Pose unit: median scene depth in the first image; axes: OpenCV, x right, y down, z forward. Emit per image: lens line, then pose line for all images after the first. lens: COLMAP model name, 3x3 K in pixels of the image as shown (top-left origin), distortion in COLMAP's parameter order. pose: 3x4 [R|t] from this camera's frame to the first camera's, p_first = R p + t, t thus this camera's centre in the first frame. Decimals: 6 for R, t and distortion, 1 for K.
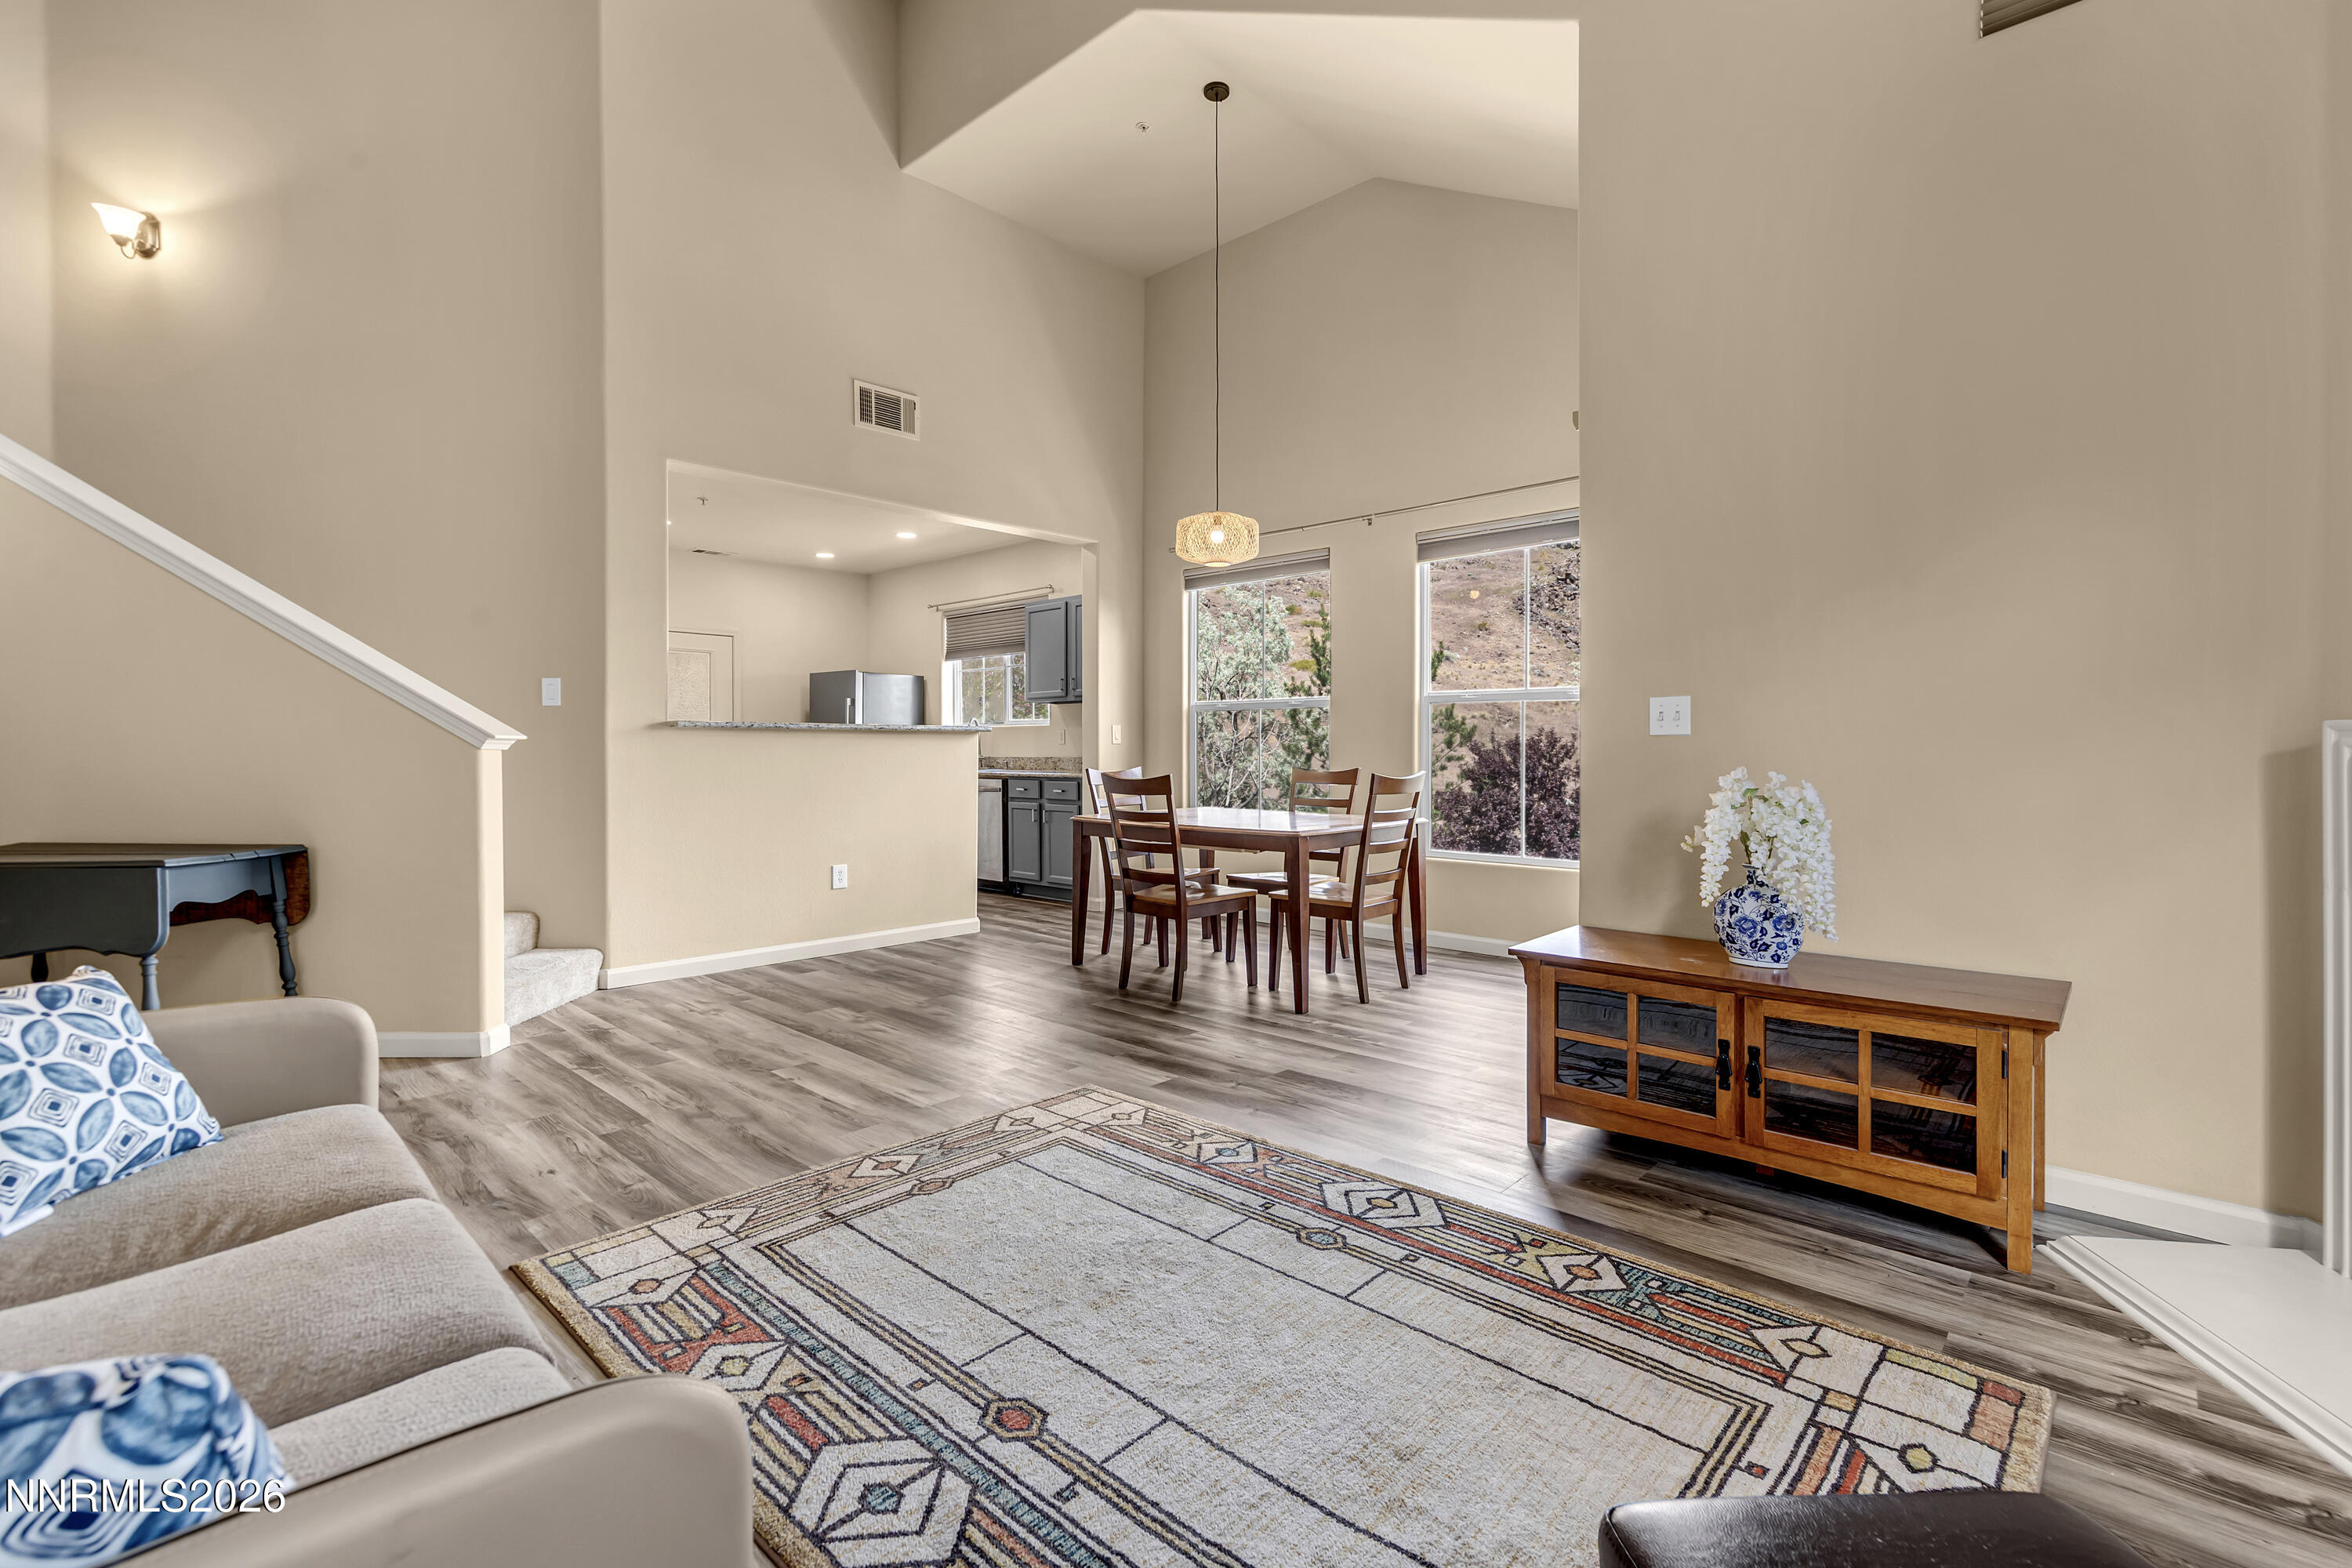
lens RADIAL K [[1062.4, 0, 1215.0], [0, 1062.4, 756.7], [0, 0, 1]] dist [0.002130, 0.000431]
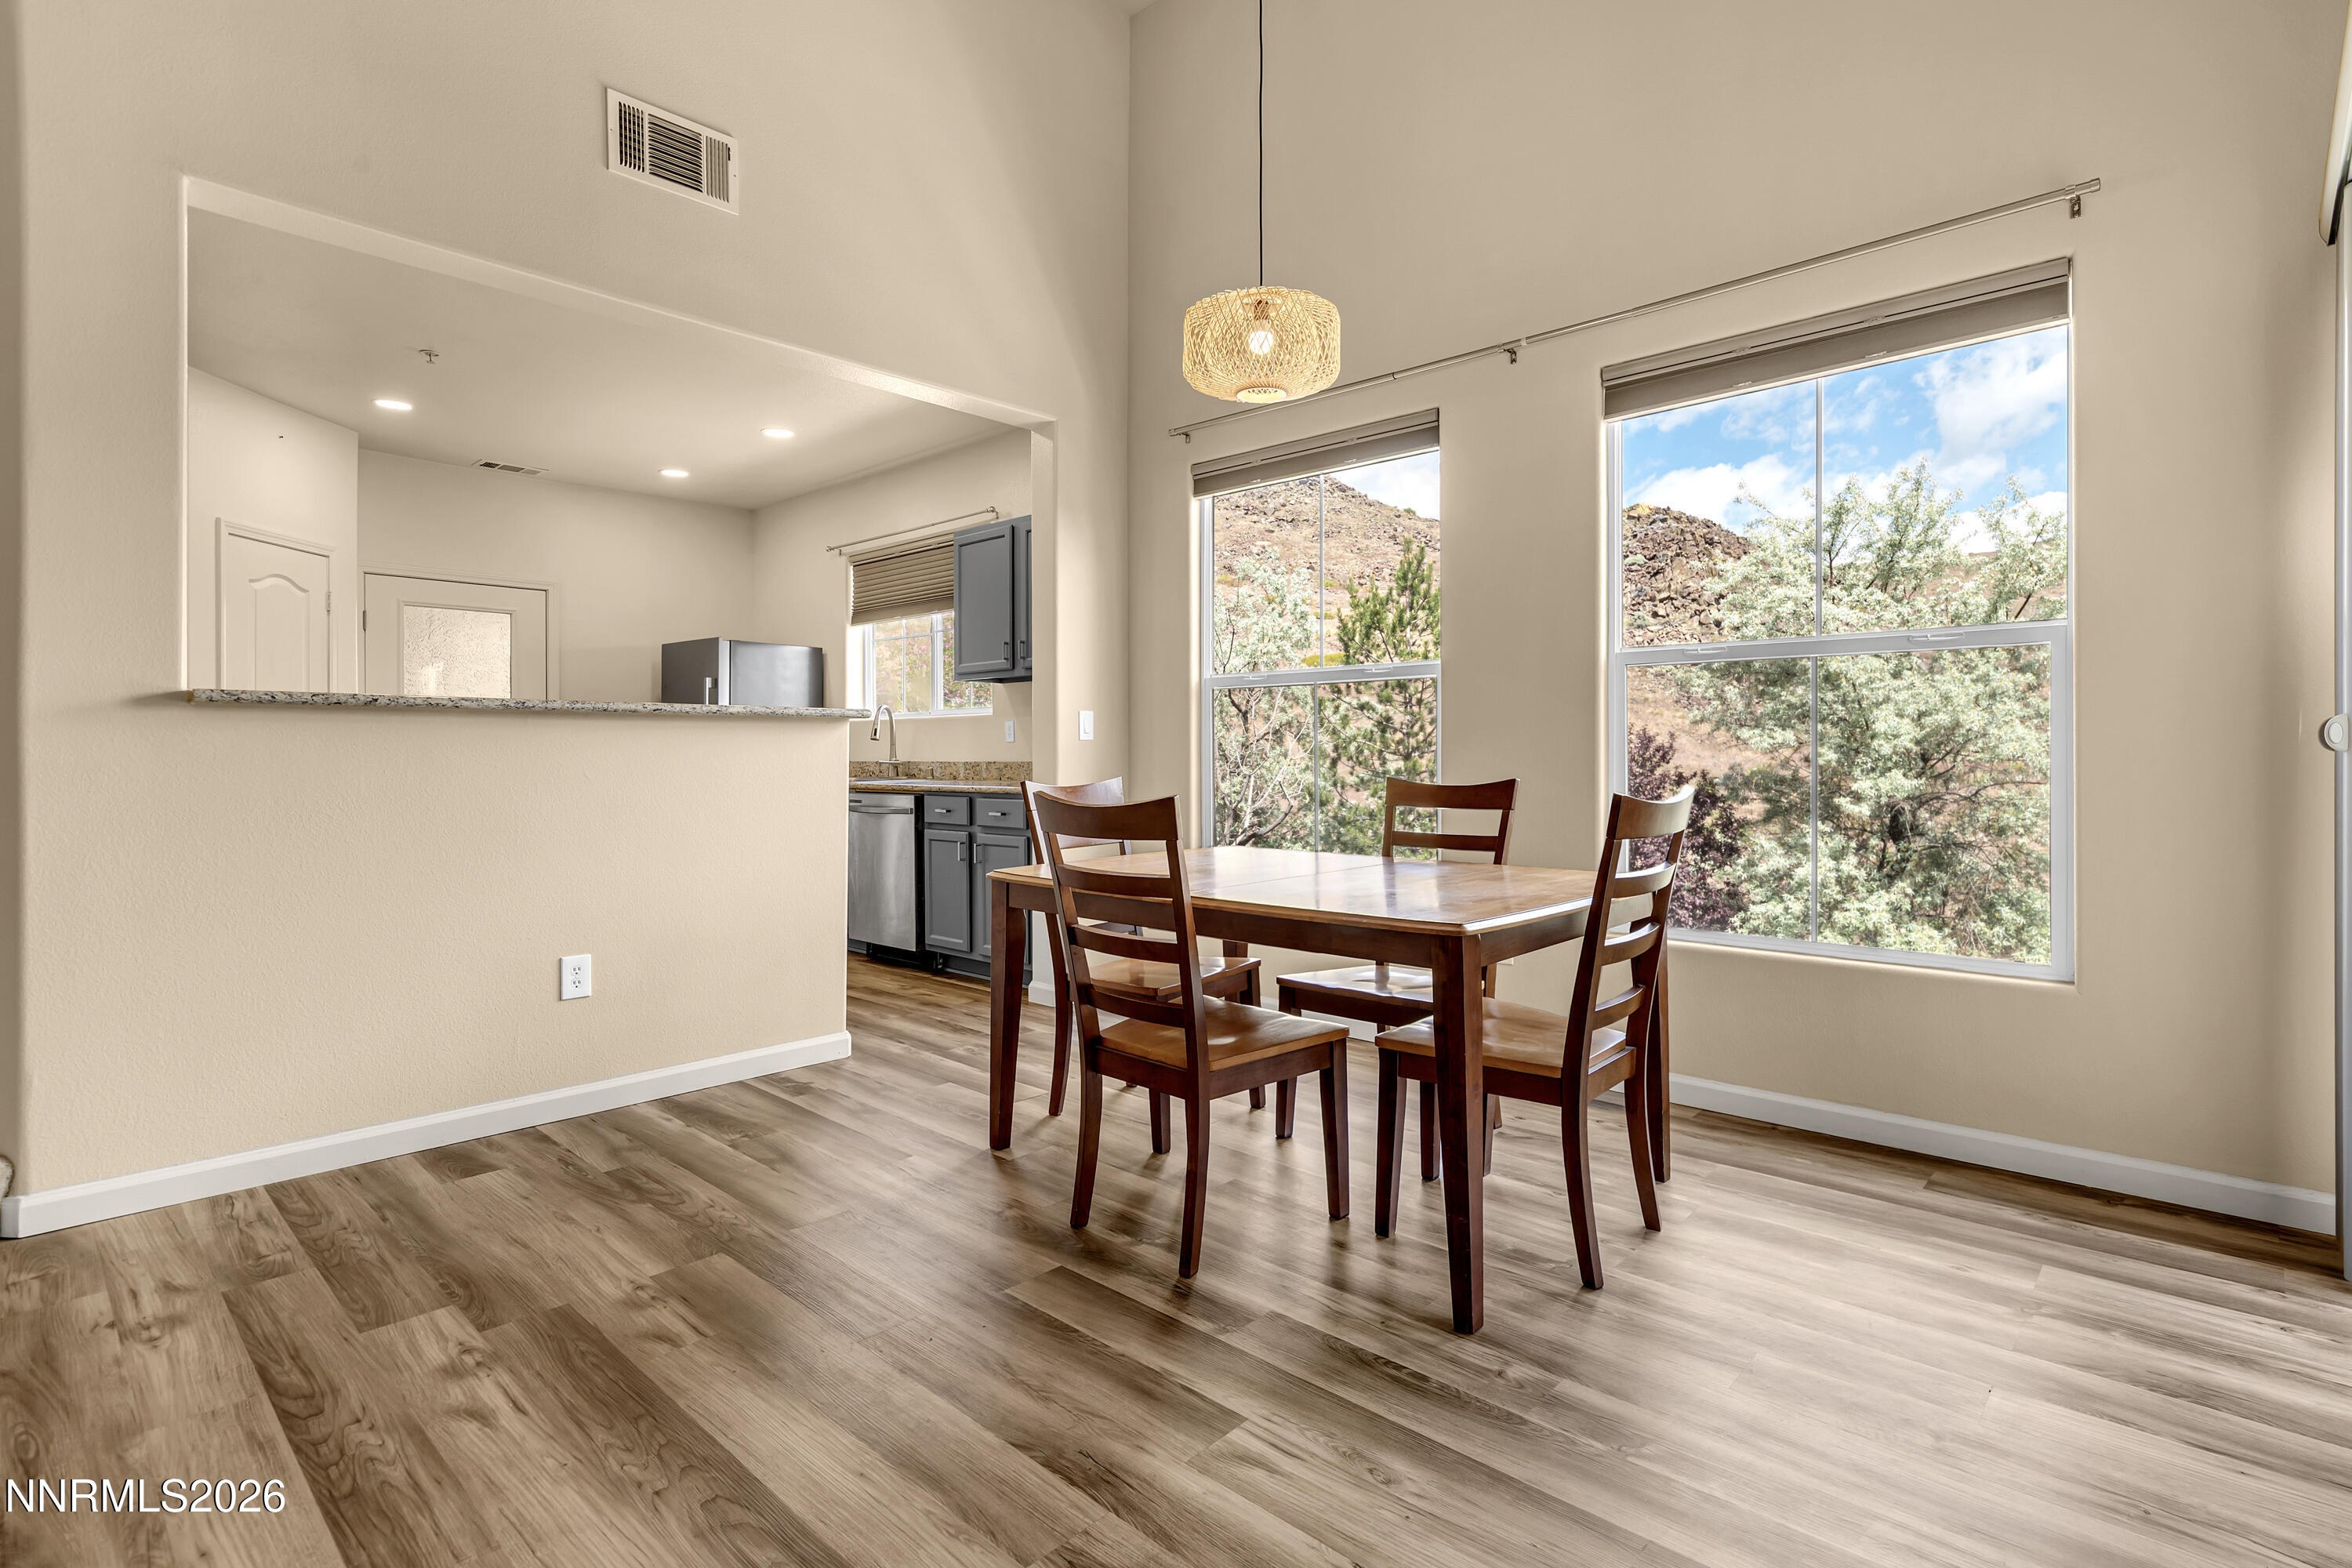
lens RADIAL K [[1133.1, 0, 1224.6], [0, 1133.1, 752.6], [0, 0, 1]] dist [0.001933, 0.000013]
pose [[0.999967, -0.002084, 0.007849, -0.024994], [0.002149, 0.999963, -0.008332, 0.002005], [-0.007831, 0.008348, 0.999934, 0.521559]]
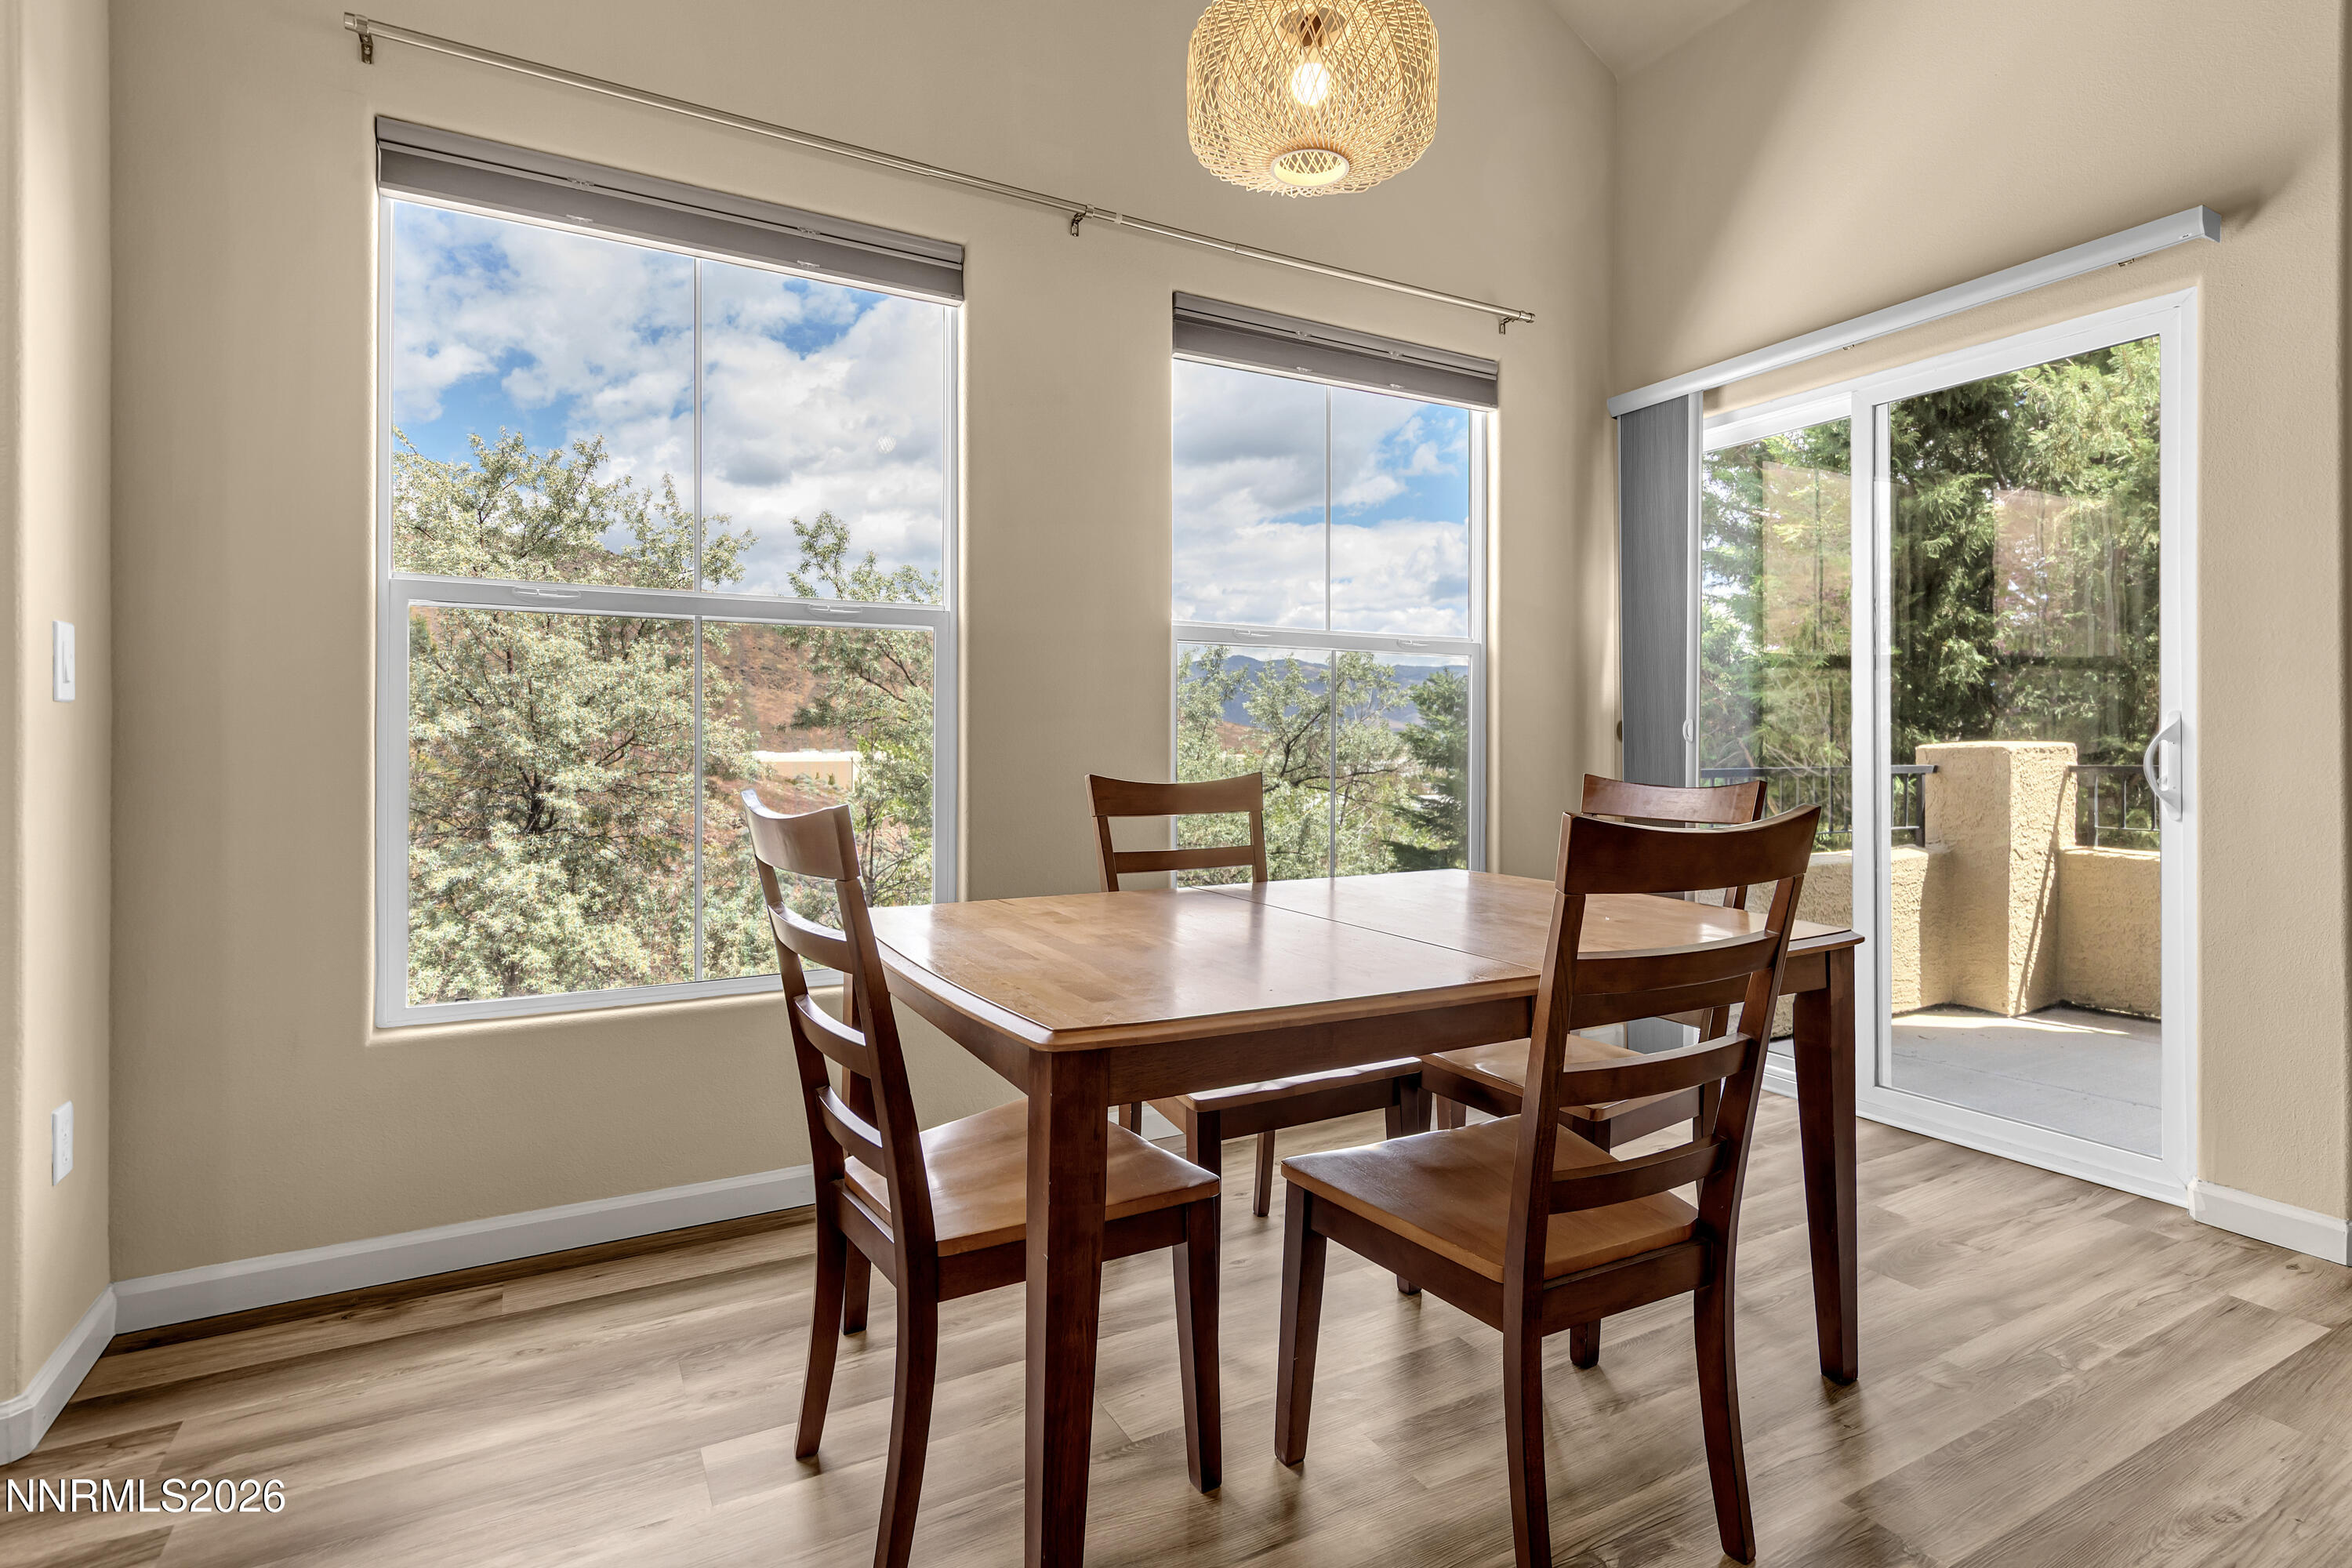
lens RADIAL K [[1158.7, 0, 1181.5], [0, 1158.7, 743.7], [0, 0, 1]] dist [0.000482, -0.000562]
pose [[0.307988, -0.000226, 0.951390, -0.420503], [0.006450, 0.999977, -0.001850, -0.001538], [-0.951368, 0.006706, 0.307983, 1.108683]]
